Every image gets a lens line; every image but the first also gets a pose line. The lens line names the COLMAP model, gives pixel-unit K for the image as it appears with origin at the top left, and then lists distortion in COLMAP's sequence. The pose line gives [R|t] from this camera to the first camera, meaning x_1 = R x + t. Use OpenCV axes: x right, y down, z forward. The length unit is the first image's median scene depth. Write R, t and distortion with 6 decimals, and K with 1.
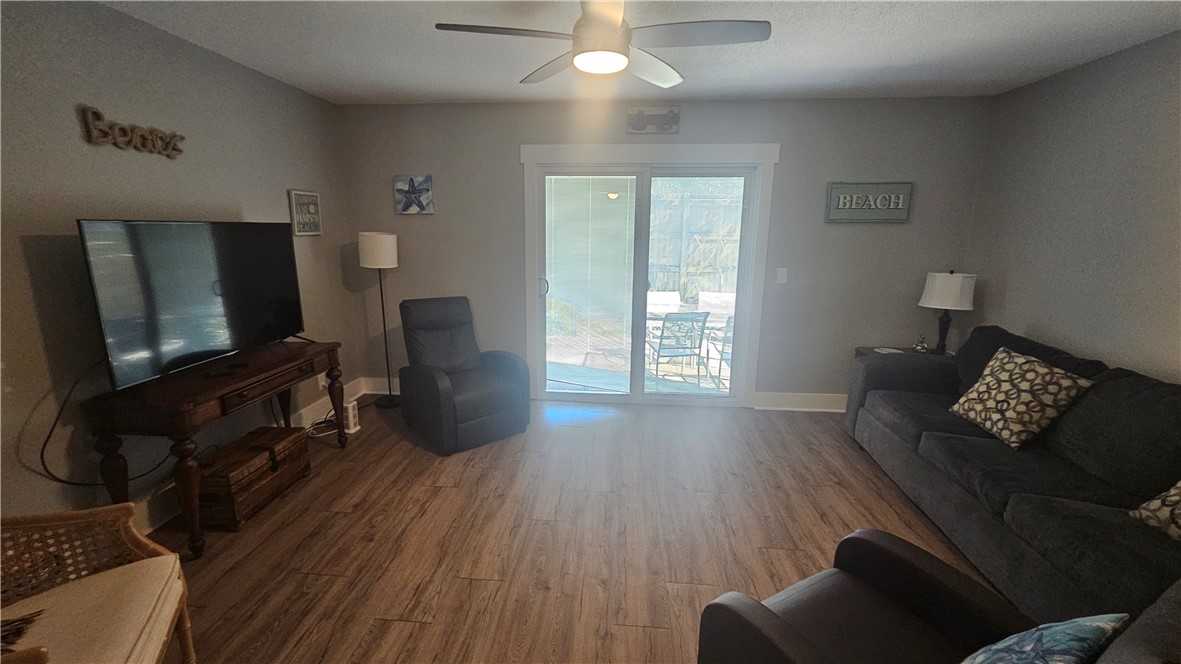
lens RADIAL K [[489.1, 0, 581.8], [0, 489.1, 327.8], [0, 0, 1]] dist [-0.001749, -0.000425]
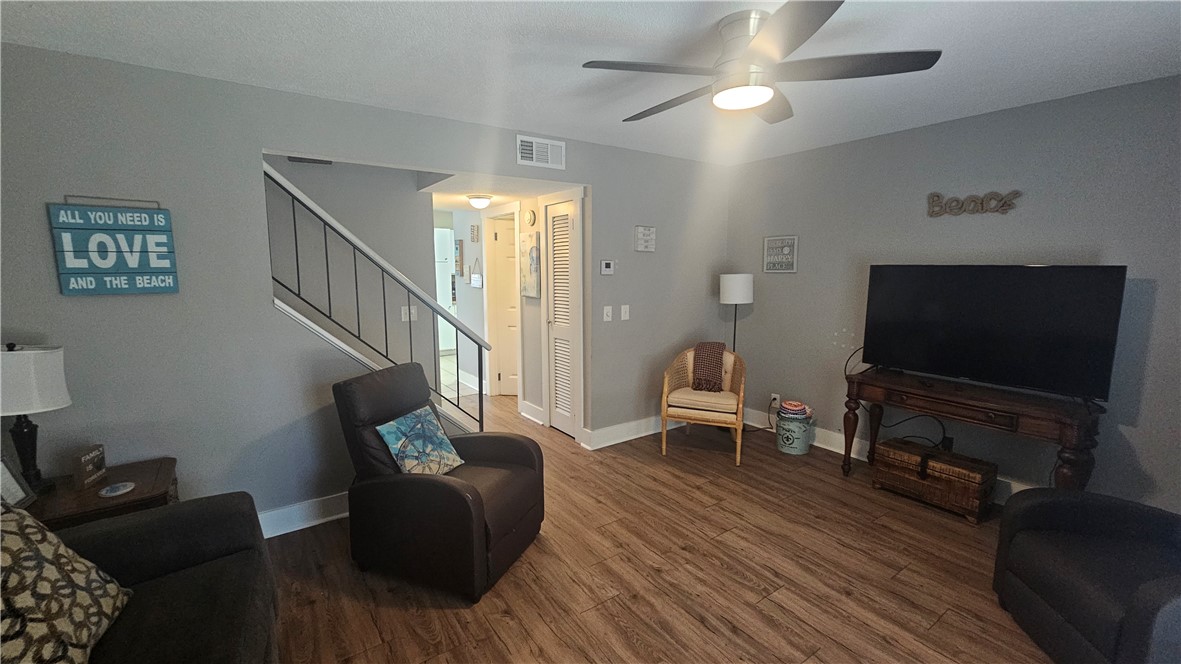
lens RADIAL K [[489.1, 0, 586.4], [0, 489.1, 331.8], [0, 0, 1]] dist [-0.001749, -0.000425]
pose [[-0.770698, 0.080523, -0.632092, 0.830723], [-0.136033, 0.948322, 0.286670, -0.313717], [0.622511, 0.306922, -0.719916, 1.492376]]
